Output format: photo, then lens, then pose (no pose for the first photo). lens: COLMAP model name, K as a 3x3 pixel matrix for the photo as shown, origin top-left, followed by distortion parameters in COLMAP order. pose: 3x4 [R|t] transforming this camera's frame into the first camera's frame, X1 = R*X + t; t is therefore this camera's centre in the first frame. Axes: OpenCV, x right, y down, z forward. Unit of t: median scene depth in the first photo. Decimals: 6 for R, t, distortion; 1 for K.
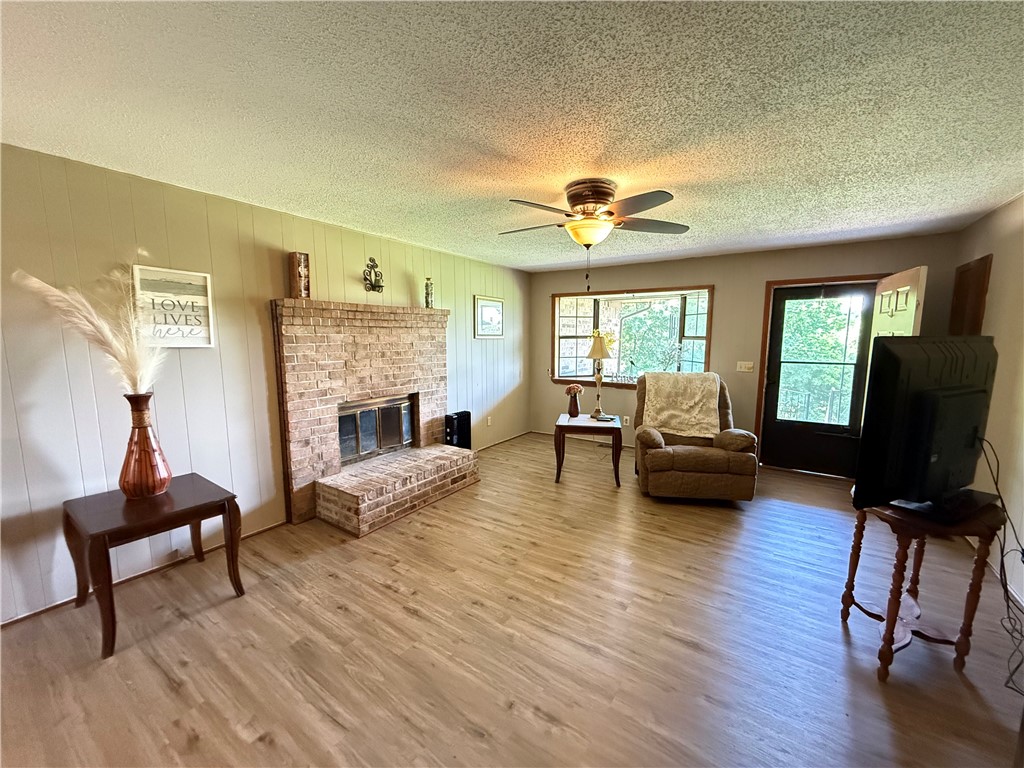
lens RADIAL K [[407.3, 0, 509.1], [0, 407.3, 382.8], [0, 0, 1]] dist [-0.000892, -0.000075]
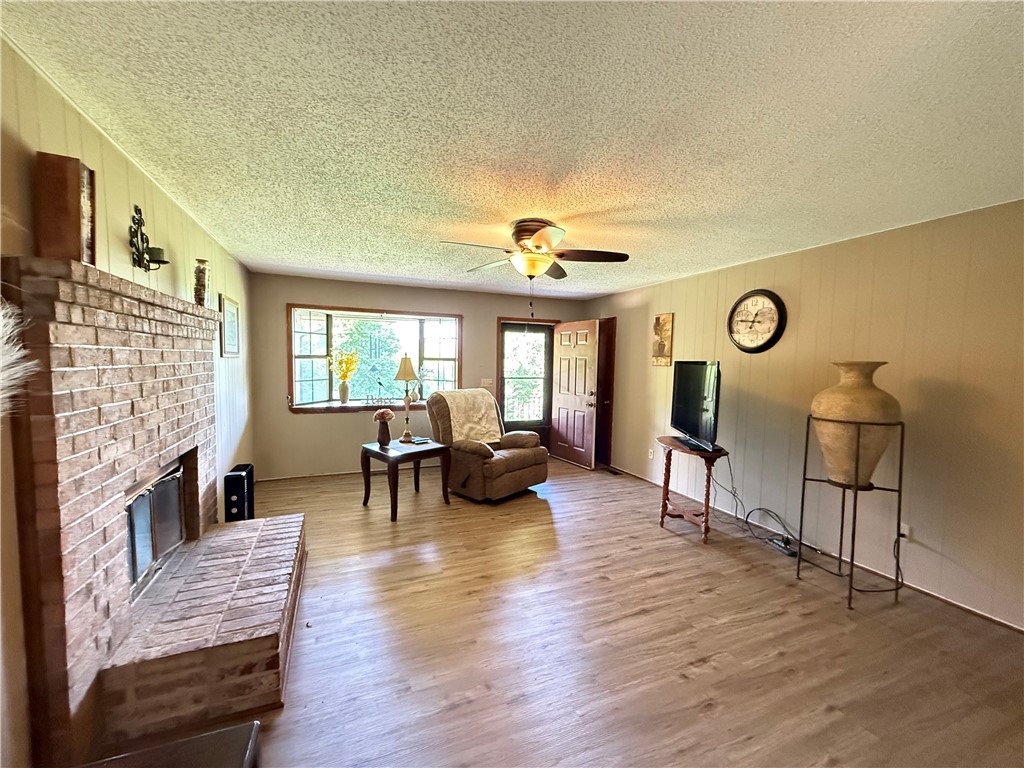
lens RADIAL K [[407.3, 0, 513.8], [0, 407.3, 382.1], [0, 0, 1]] dist [-0.000892, -0.000075]
pose [[0.545298, -0.038544, 0.837356, -0.494644], [0.081010, 0.996690, -0.006876, -0.030291], [-0.834319, 0.071583, 0.546615, 0.293391]]
